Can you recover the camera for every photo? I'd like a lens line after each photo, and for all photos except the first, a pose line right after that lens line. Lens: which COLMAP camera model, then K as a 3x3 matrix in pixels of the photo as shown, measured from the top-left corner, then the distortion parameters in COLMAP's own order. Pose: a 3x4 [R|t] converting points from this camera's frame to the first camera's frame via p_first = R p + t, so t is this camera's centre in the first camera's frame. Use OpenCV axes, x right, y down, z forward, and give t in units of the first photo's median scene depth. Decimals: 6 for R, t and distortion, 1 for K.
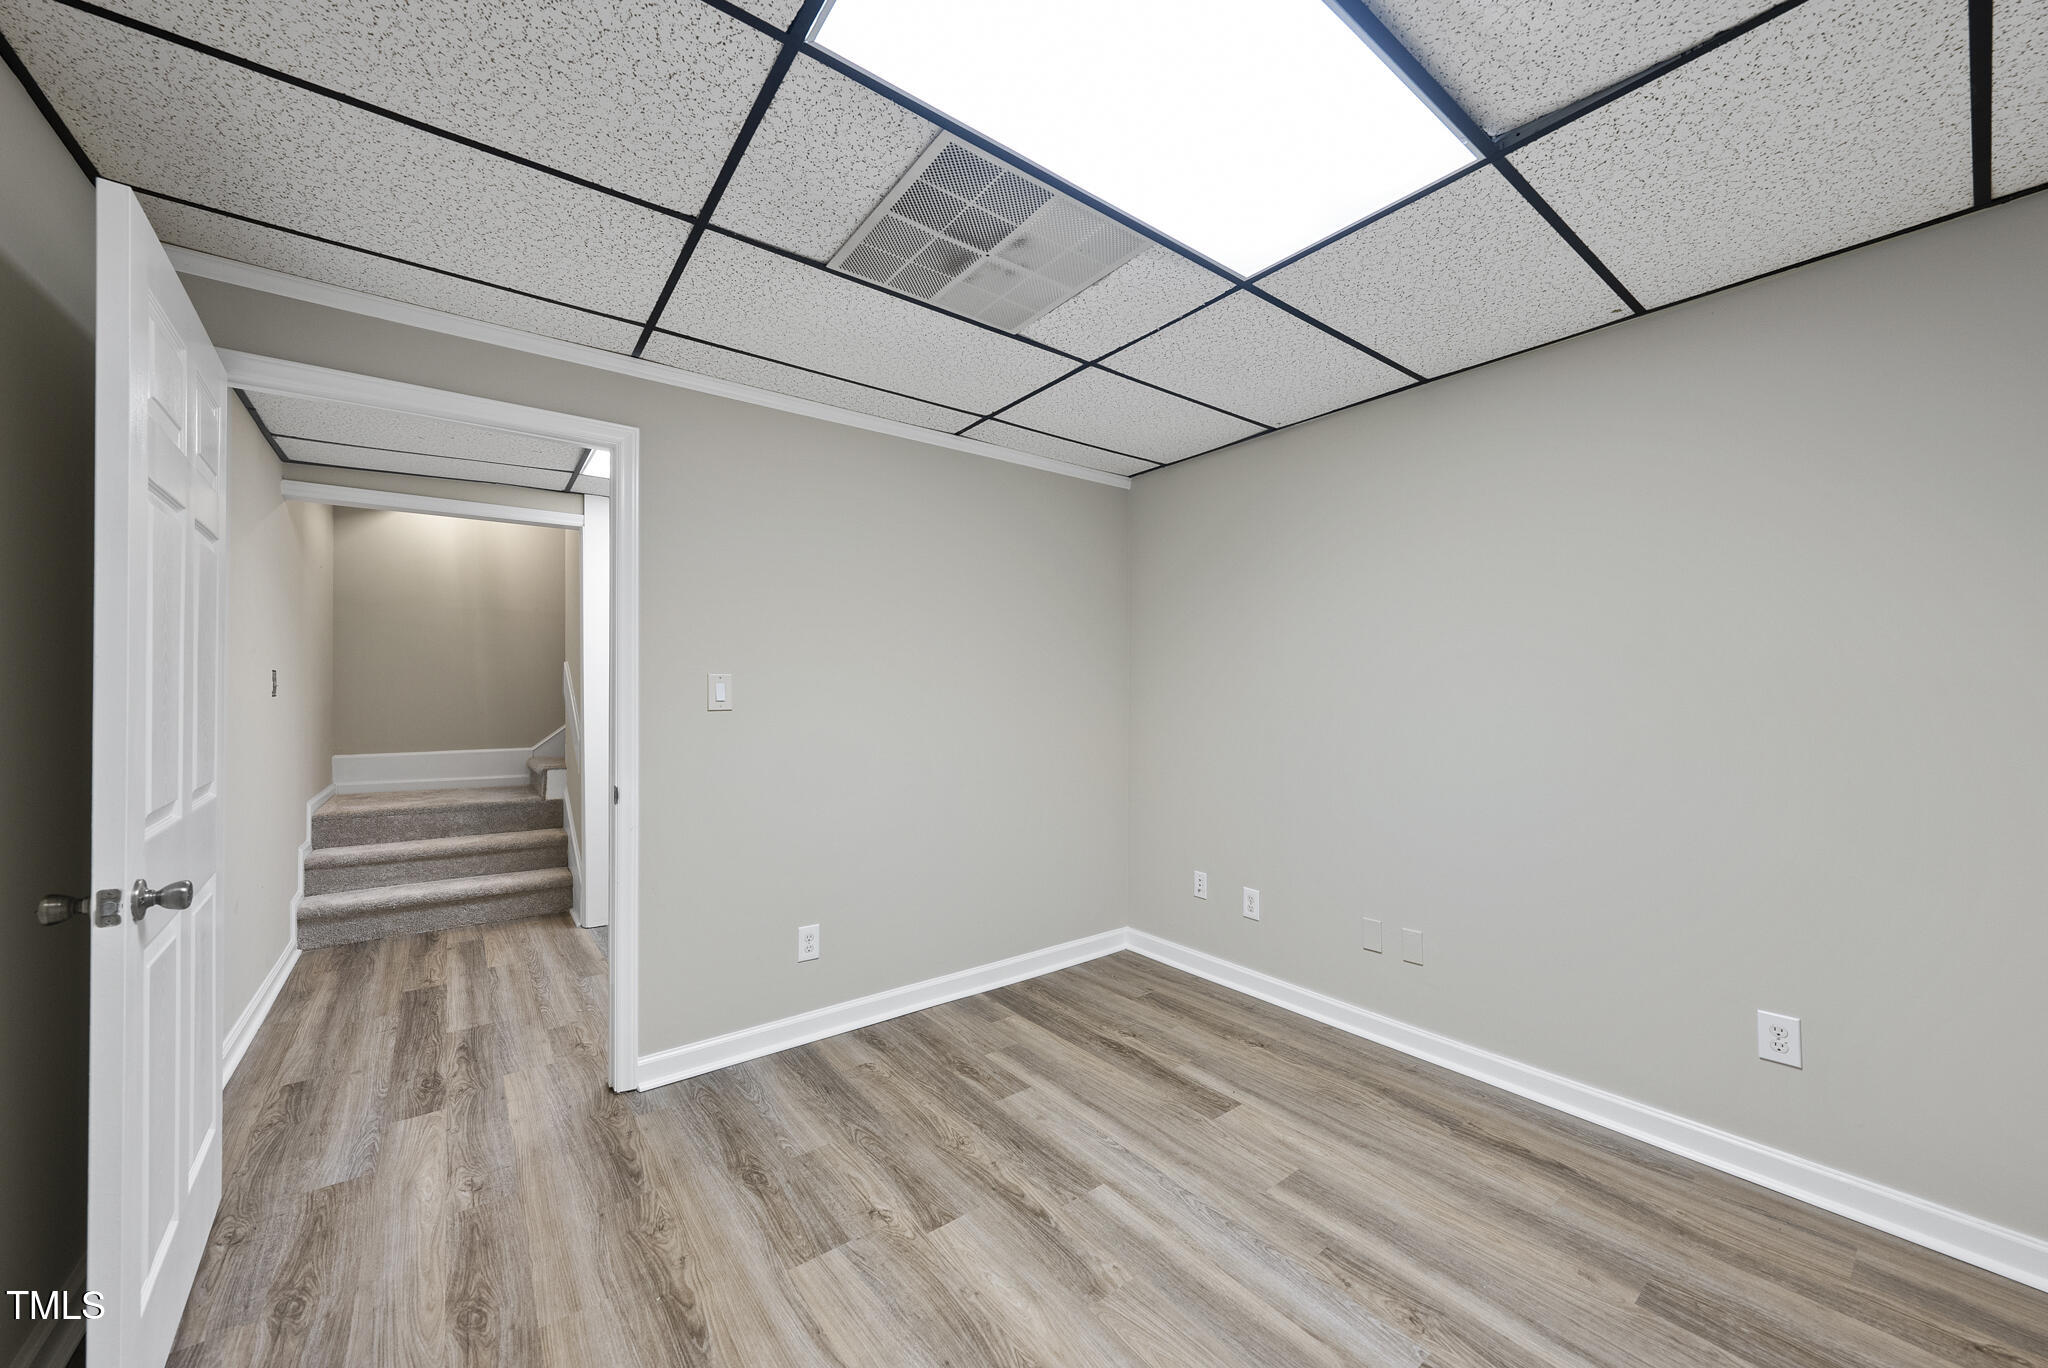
lens RADIAL K [[759.3, 0, 1033.1], [0, 759.3, 684.6], [0, 0, 1]] dist [-0.001525, 0.001062]
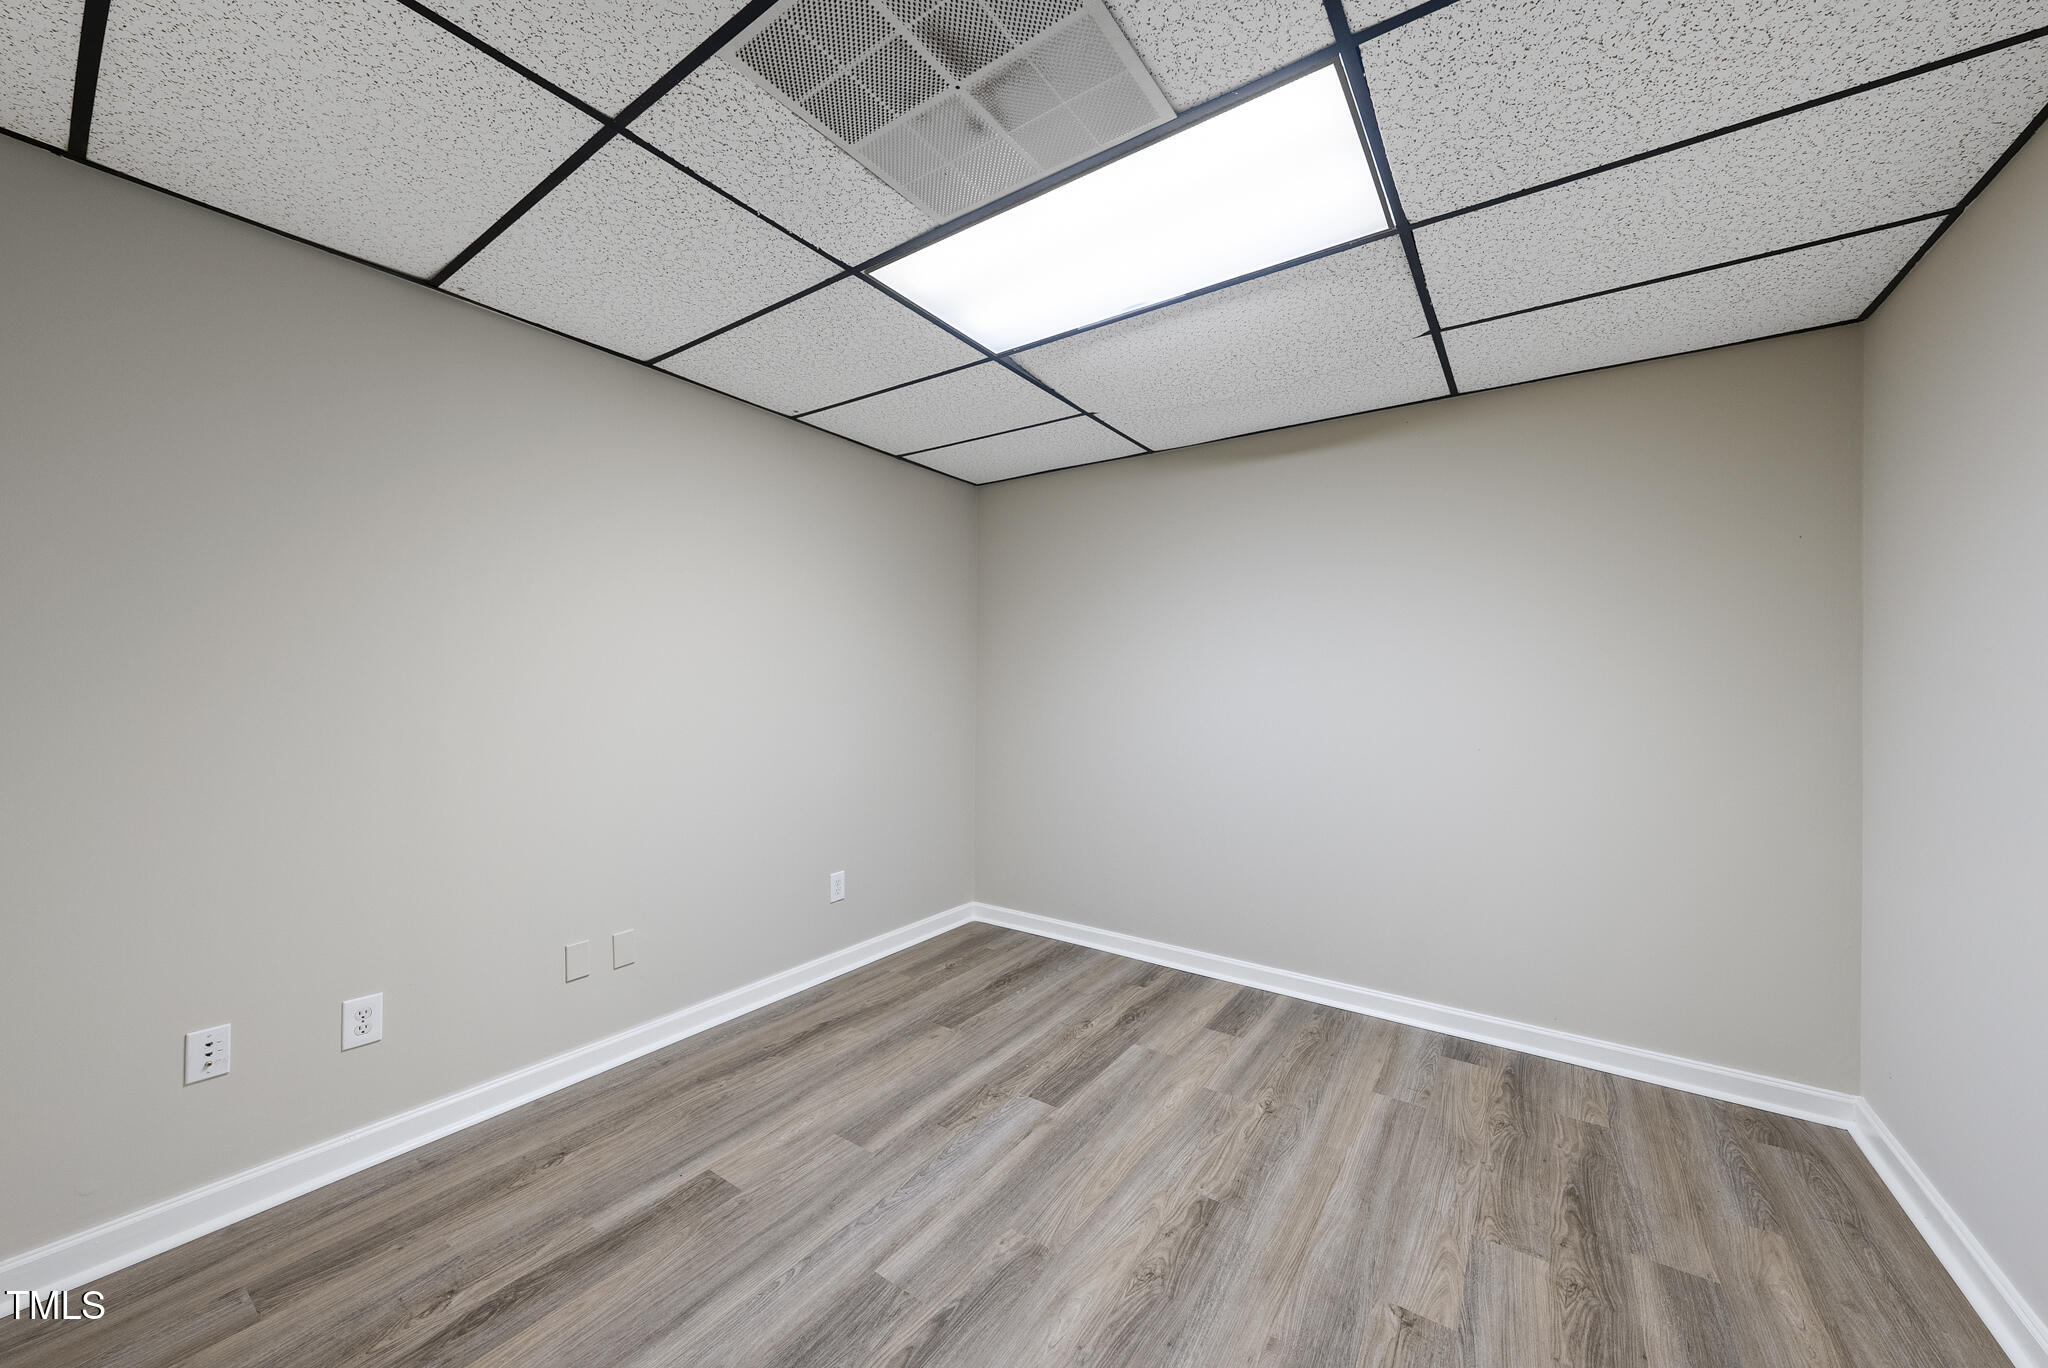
lens RADIAL K [[759.3, 0, 1016.1], [0, 759.3, 684.9], [0, 0, 1]] dist [-0.001525, 0.001062]
pose [[-0.300862, 0.000727, 0.953667, -0.735590], [-0.017673, 0.999824, -0.006338, 0.015931], [-0.953504, -0.018761, -0.300796, 1.093761]]
